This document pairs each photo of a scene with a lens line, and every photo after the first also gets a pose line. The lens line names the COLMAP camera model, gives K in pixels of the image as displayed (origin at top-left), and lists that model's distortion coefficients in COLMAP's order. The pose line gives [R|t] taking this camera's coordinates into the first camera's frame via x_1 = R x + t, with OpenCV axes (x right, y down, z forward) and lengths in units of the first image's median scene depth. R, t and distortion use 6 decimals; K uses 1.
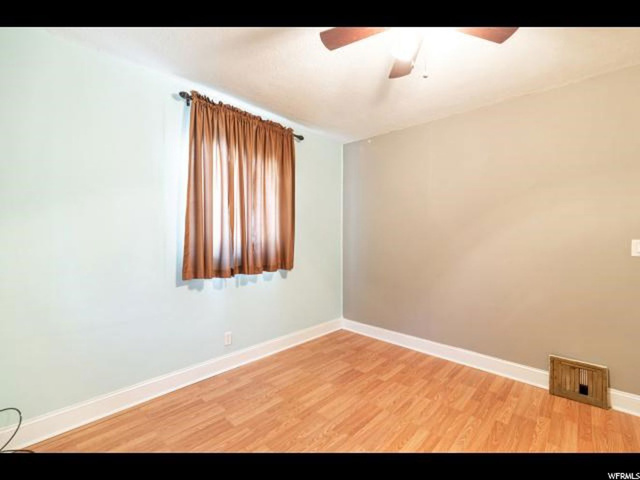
lens RADIAL K [[277.2, 0, 319.0], [0, 277.2, 241.6], [0, 0, 1]] dist [-0.003195, -0.000569]
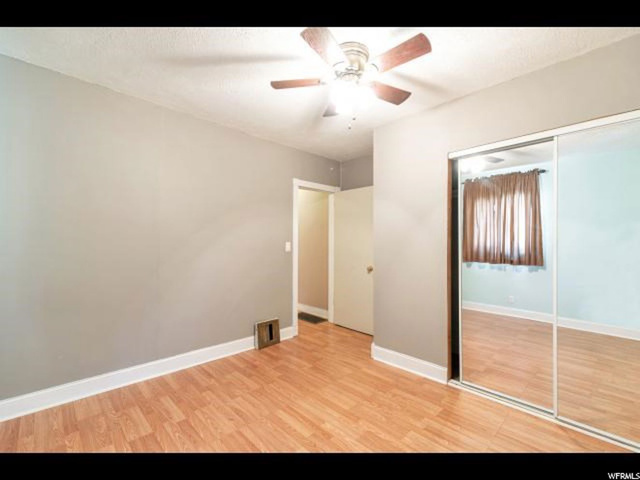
lens RADIAL K [[286.1, 0, 321.4], [0, 286.1, 231.1], [0, 0, 1]] dist [0.016973, -0.000226]
pose [[0.035138, 0.030830, 0.998907, -0.656245], [0.001924, 0.999520, -0.030916, -0.018723], [-0.999381, 0.003008, 0.035062, 0.616698]]
